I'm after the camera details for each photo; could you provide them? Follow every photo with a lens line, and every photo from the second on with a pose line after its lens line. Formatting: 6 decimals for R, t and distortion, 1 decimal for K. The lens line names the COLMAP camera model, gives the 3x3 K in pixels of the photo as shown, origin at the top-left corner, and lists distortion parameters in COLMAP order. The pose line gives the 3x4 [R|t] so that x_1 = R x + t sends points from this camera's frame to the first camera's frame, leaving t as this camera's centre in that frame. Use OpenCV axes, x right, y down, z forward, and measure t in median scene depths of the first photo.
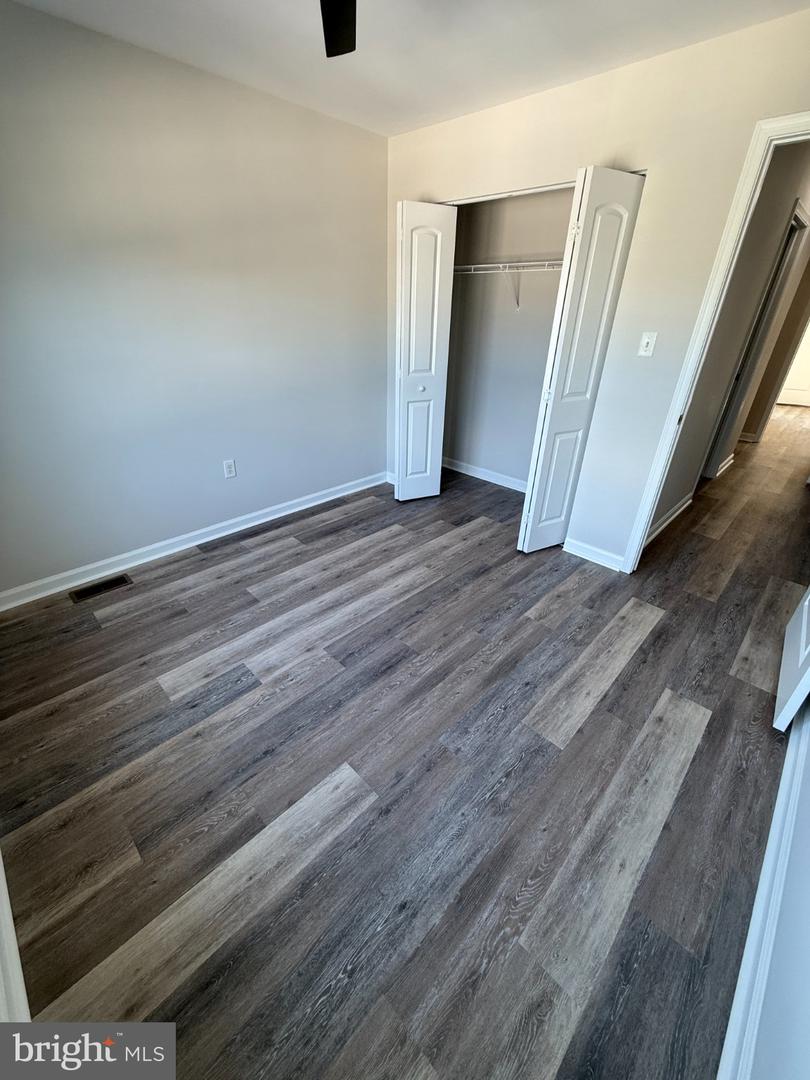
lens RADIAL K [[432.4, 0, 408.0], [0, 432.4, 531.6], [0, 0, 1]] dist [0.000951, 0.000920]
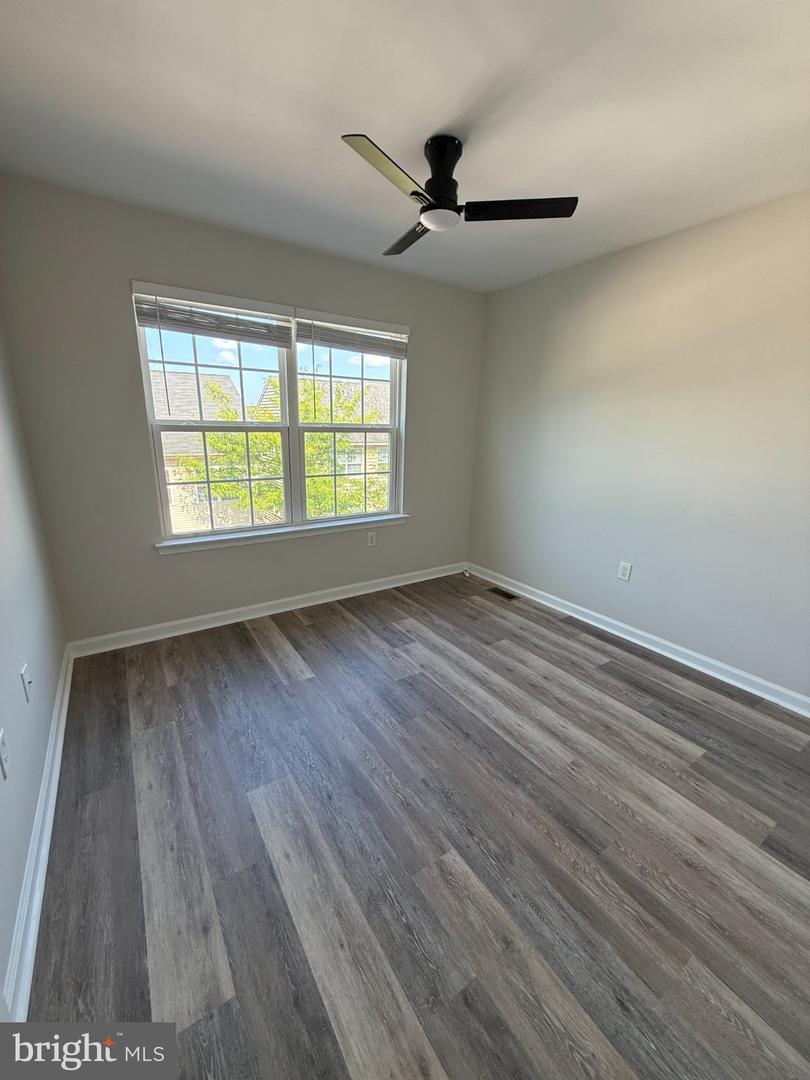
lens RADIAL K [[432.4, 0, 404.9], [0, 432.4, 516.7], [0, 0, 1]] dist [0.000951, 0.000920]
pose [[-0.199456, 0.186638, -0.961969, 0.812580], [-0.475608, 0.839870, 0.261562, -0.352159], [0.856746, 0.509690, -0.078751, 0.753823]]
